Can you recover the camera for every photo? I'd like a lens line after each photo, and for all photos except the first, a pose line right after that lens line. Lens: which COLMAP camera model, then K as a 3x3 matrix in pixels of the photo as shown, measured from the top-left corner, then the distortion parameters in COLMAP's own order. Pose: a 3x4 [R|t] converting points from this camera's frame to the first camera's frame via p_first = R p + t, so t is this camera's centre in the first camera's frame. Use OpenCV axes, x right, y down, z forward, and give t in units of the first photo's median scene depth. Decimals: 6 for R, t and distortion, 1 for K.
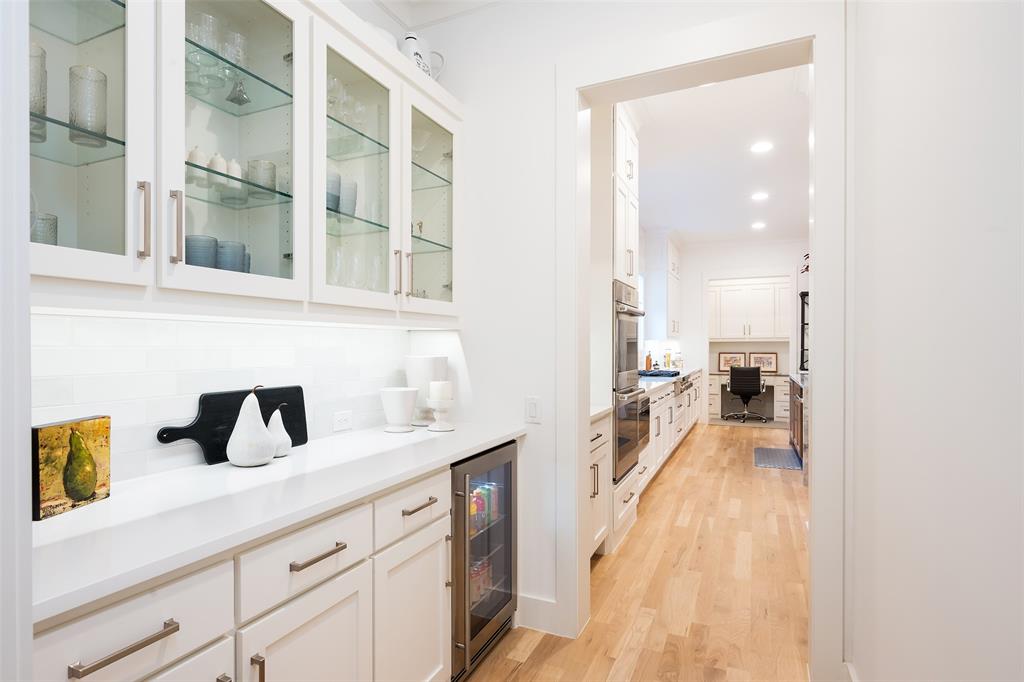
lens RADIAL K [[554.4, 0, 507.3], [0, 554.4, 345.9], [0, 0, 1]] dist [-0.007380, -0.000446]
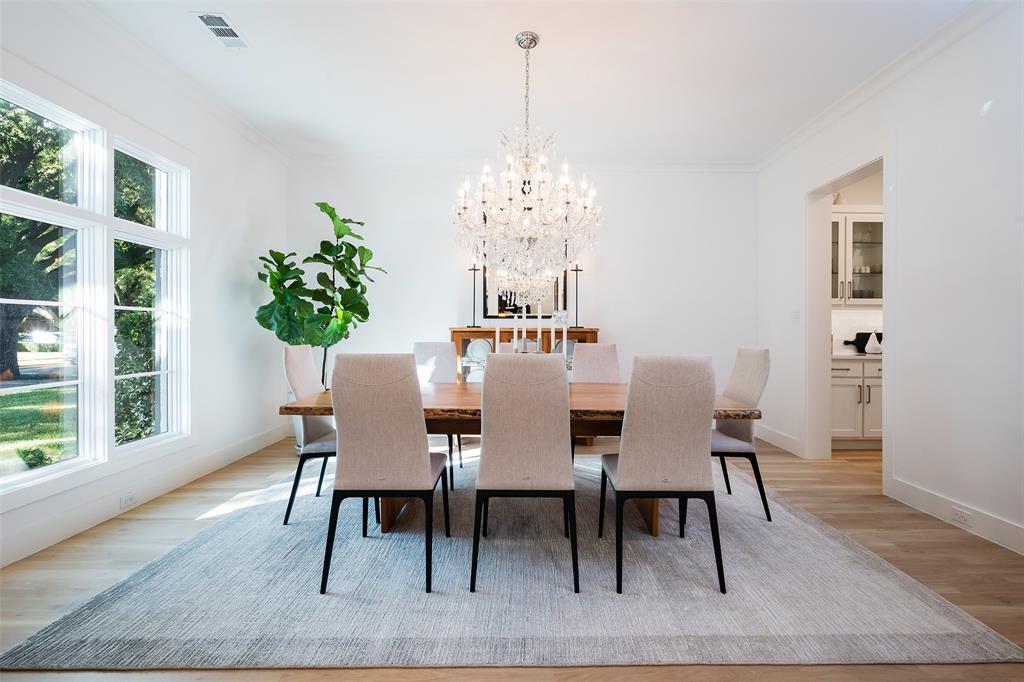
lens RADIAL K [[453.7, 0, 507.6], [0, 453.7, 337.2], [0, 0, 1]] dist [-0.001303, -0.001079]
pose [[0.387178, 0.015616, -0.921873, 1.390161], [0.003027, 0.999830, 0.018208, 0.062175], [0.922000, -0.009840, 0.387065, -2.418022]]
